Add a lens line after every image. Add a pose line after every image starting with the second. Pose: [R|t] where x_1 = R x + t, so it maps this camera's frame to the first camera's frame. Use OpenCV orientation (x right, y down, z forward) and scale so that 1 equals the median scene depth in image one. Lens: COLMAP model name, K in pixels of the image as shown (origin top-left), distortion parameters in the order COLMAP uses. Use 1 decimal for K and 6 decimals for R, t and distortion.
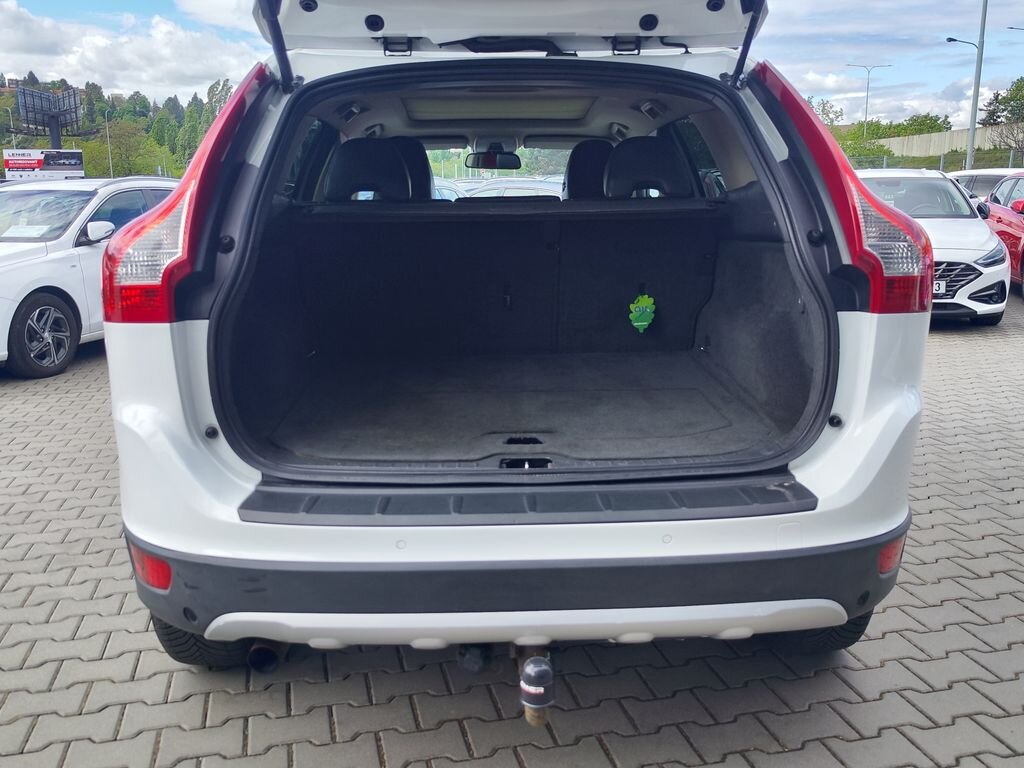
lens RADIAL K [[930.8, 0, 516.1], [0, 930.8, 374.3], [0, 0, 1]] dist [0.005313, 0.005394]
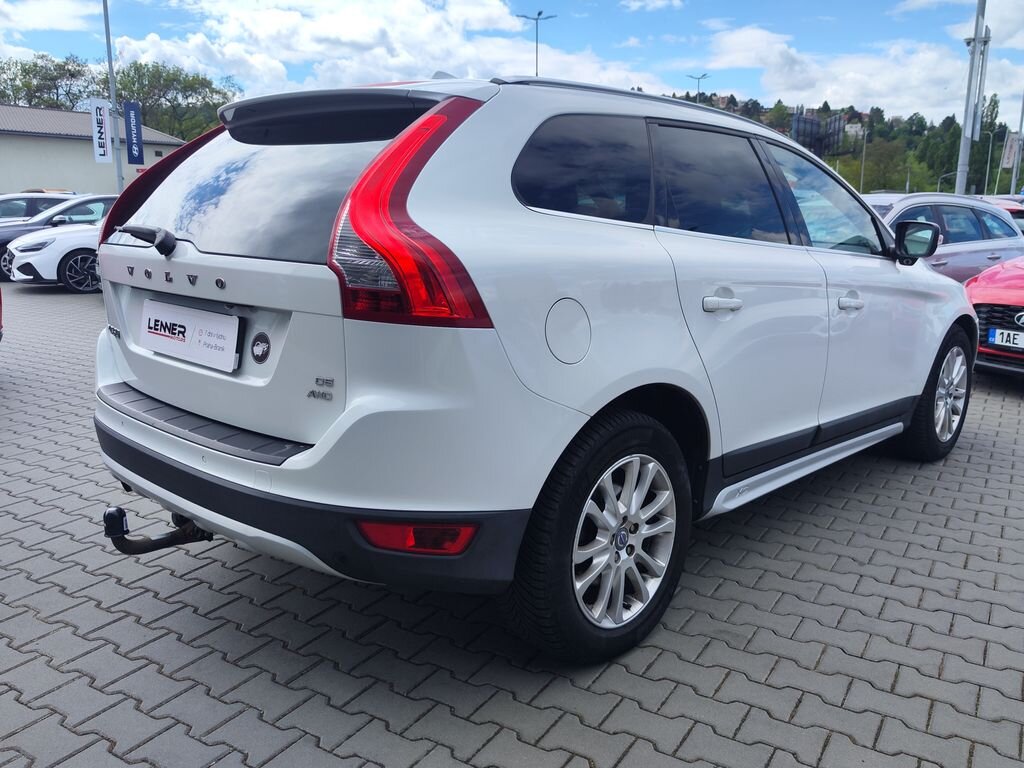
lens RADIAL K [[837.0, 0, 510.3], [0, 837.0, 380.6], [0, 0, 1]] dist [0.008040, 0.005208]
pose [[0.702660, 0.163535, -0.692477, 0.923374], [-0.154650, 0.985064, 0.075708, -0.072197], [0.694516, 0.053895, 0.717456, 0.282358]]
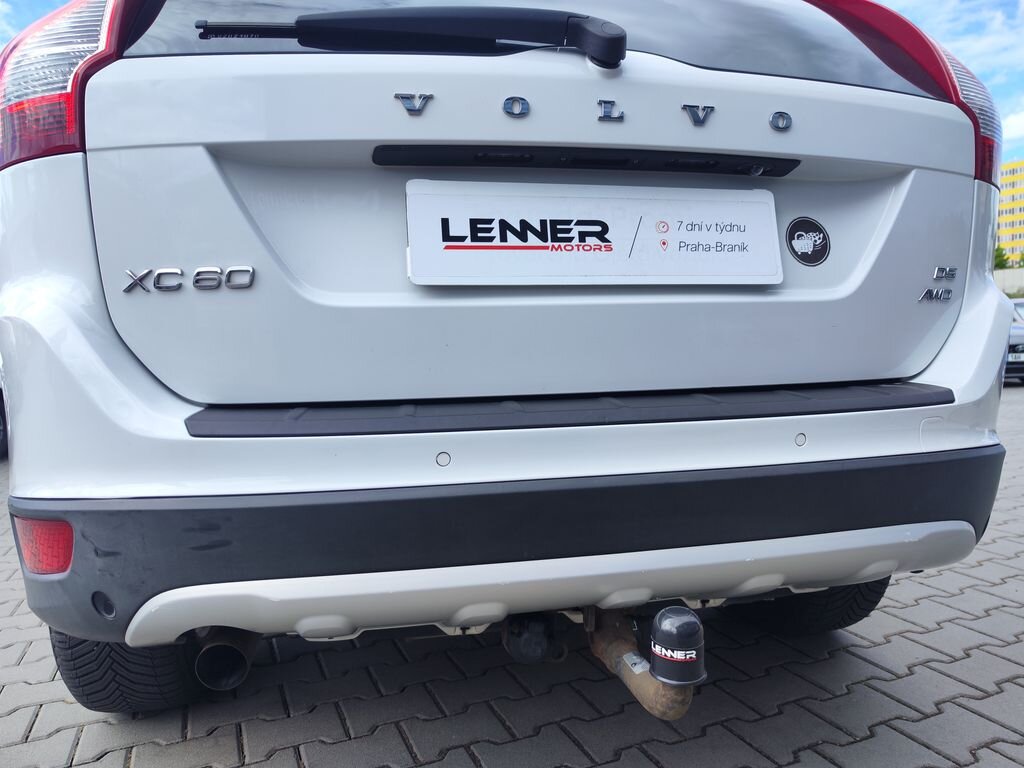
lens RADIAL K [[705.9, 0, 512.0], [0, 705.9, 384.0], [0, 0, 1]] dist [-0.001244, 0.003532]
pose [[0.985704, -0.024101, 0.166752, -0.108172], [0.046907, 0.989842, -0.134213, 0.136455], [-0.161823, 0.140116, 0.976822, 0.332178]]
